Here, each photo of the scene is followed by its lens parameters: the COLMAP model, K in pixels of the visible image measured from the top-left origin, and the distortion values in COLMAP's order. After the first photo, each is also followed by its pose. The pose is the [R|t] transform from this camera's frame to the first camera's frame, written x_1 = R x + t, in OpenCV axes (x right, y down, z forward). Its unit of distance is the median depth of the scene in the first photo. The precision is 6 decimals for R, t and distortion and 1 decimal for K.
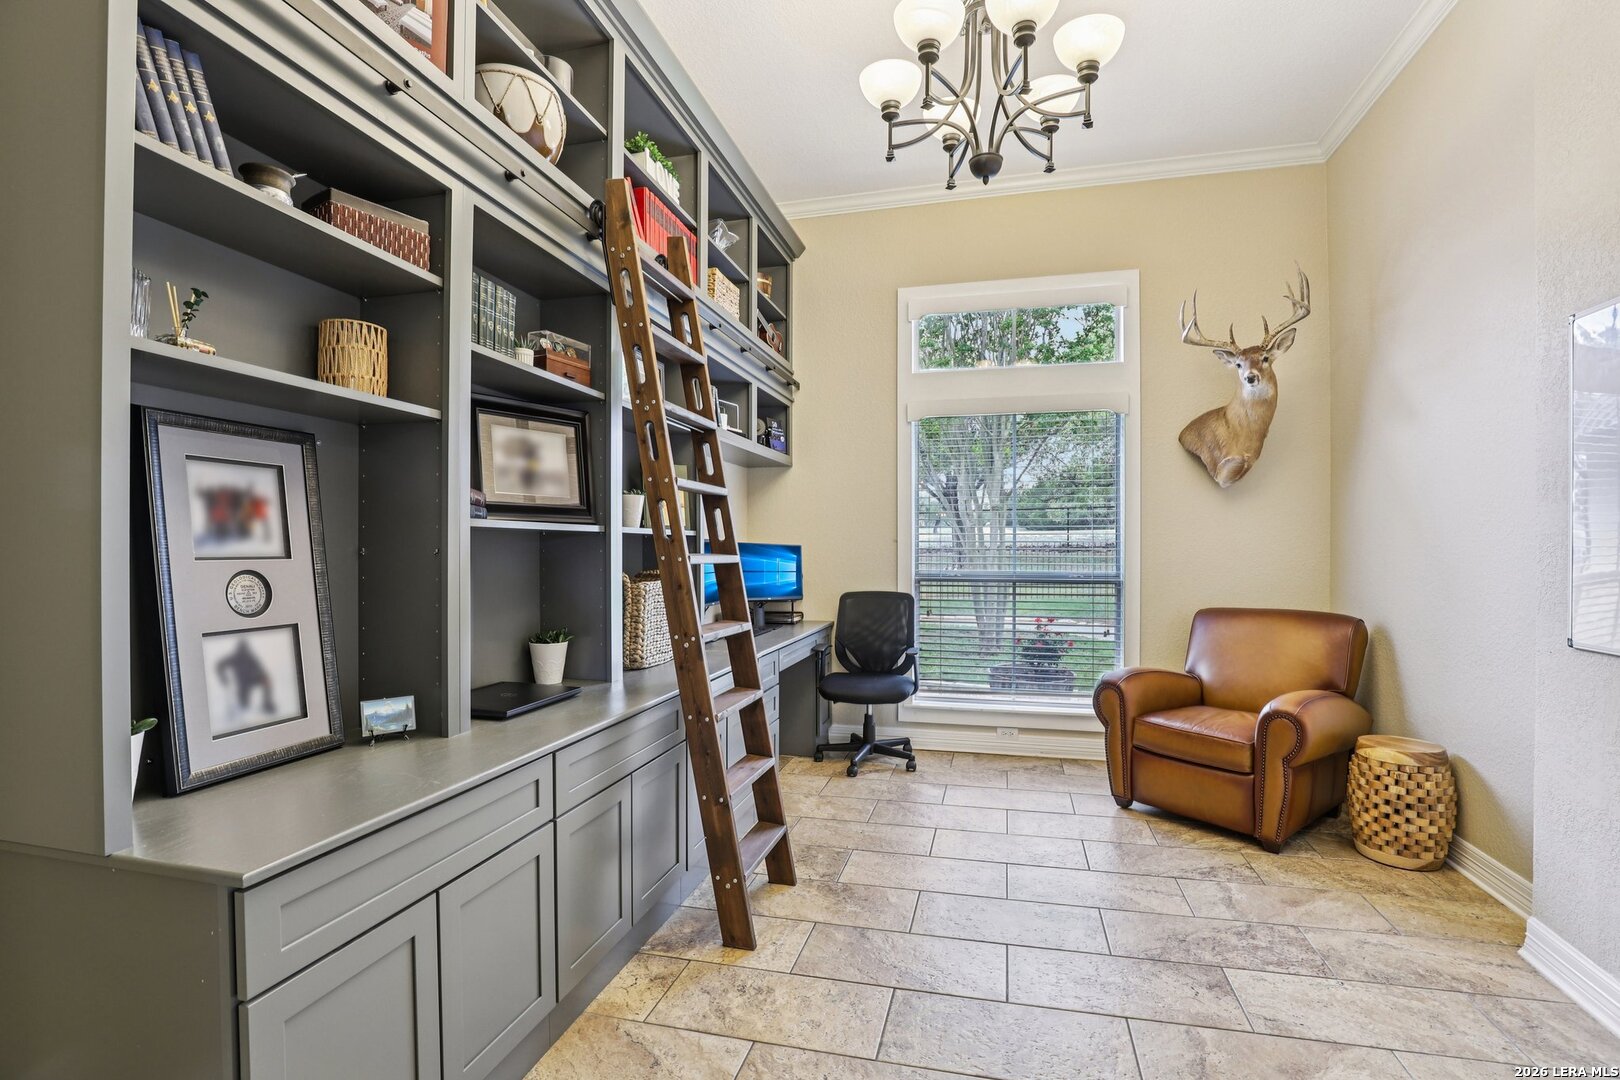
lens RADIAL K [[745.2, 0, 812.4], [0, 745.2, 549.2], [0, 0, 1]] dist [-0.040229, -0.000198]
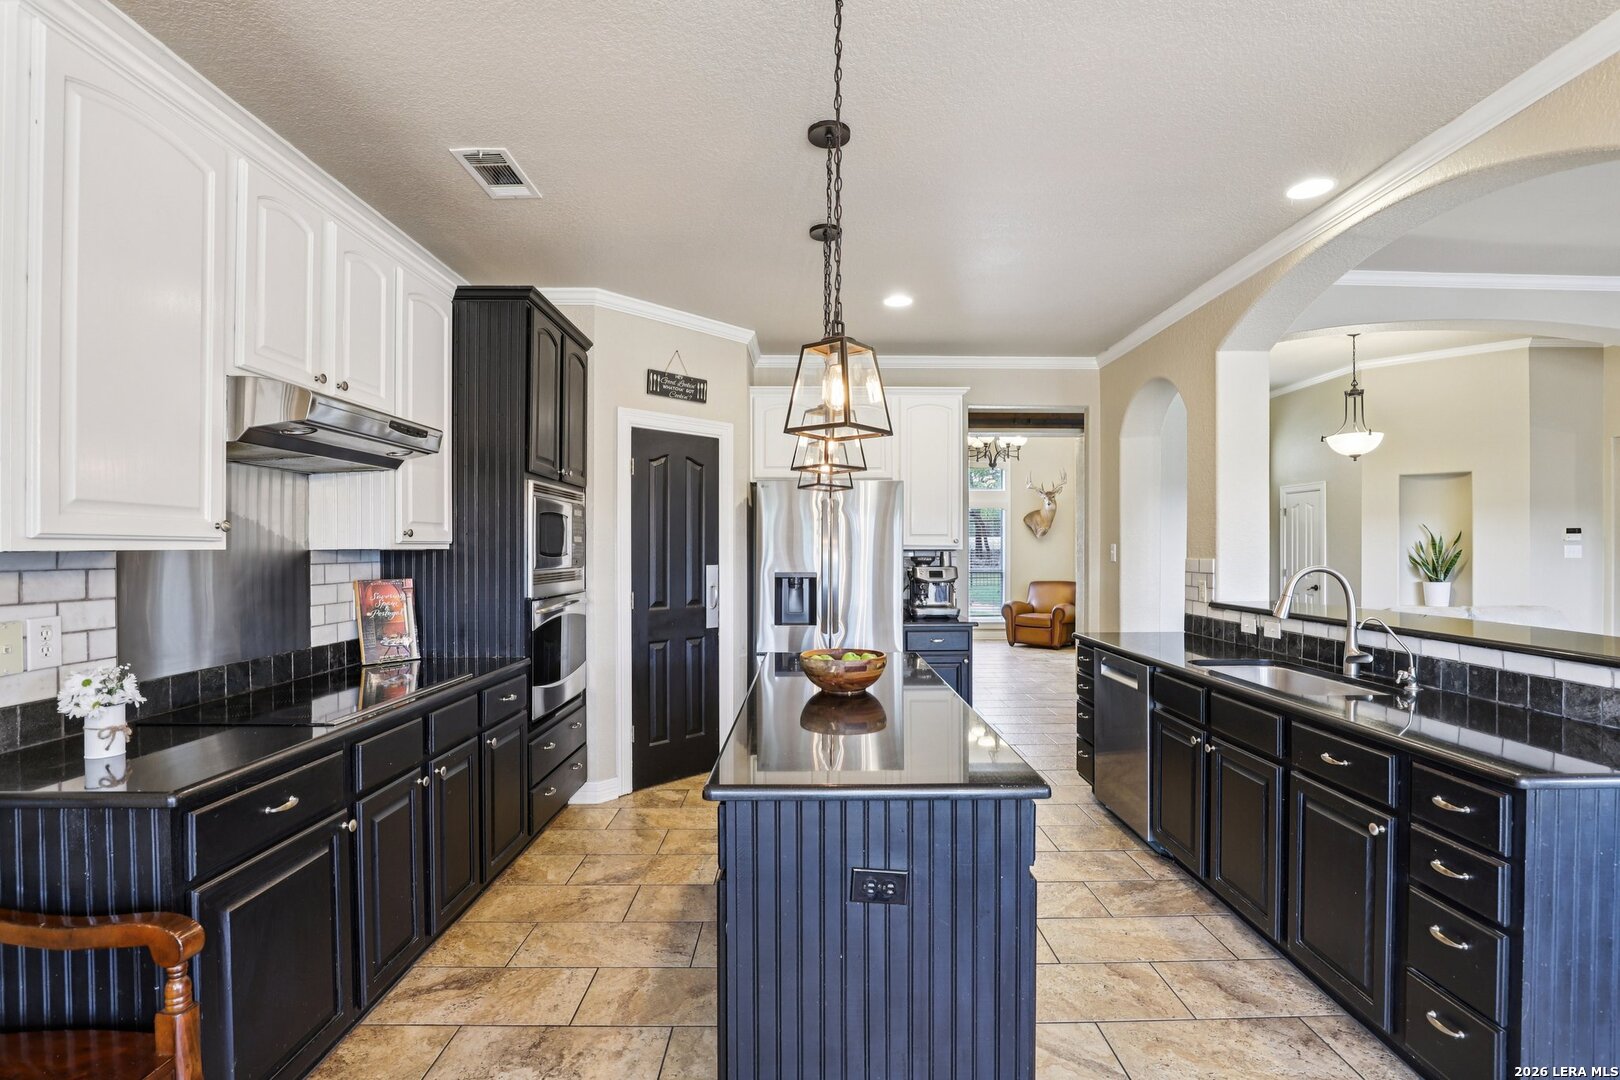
lens RADIAL K [[745.2, 0, 812.3], [0, 745.2, 549.8], [0, 0, 1]] dist [-0.040229, -0.000198]
pose [[0.966442, 0.000691, 0.256883, -1.093842], [-0.000017, 0.999997, -0.002627, -0.036627], [-0.256884, 0.002534, 0.966439, -1.651521]]
